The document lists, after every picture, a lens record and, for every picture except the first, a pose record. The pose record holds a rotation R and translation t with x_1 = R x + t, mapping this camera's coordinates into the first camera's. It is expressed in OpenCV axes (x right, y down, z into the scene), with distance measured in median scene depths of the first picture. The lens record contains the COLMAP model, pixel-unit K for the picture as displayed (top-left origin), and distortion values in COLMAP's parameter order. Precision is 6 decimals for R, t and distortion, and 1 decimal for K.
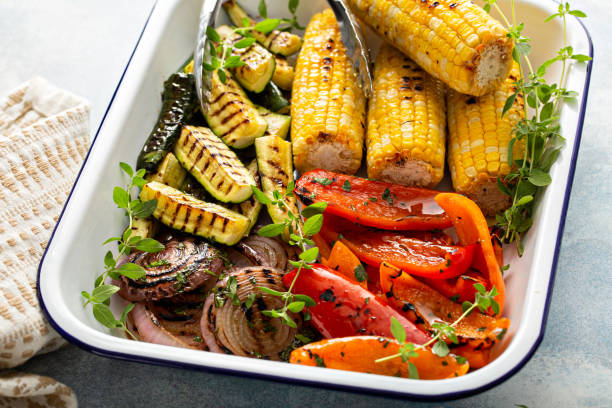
lens RADIAL K [[1911.9, 0, 306.0], [0, 1911.9, 204.0], [0, 0, 1]] dist [-0.001412, -0.025657]
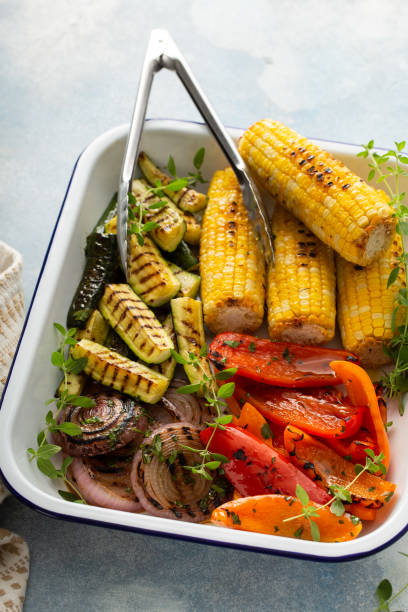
lens RADIAL K [[1911.9, 0, 204.0], [0, 1911.9, 306.0], [0, 0, 1]] dist [-0.001412, -0.025657]
pose [[0.998586, 0.002787, 0.053086, -0.069091], [-0.010105, 0.990368, 0.138089, -0.193133], [-0.052190, -0.138430, 0.988996, -0.139072]]
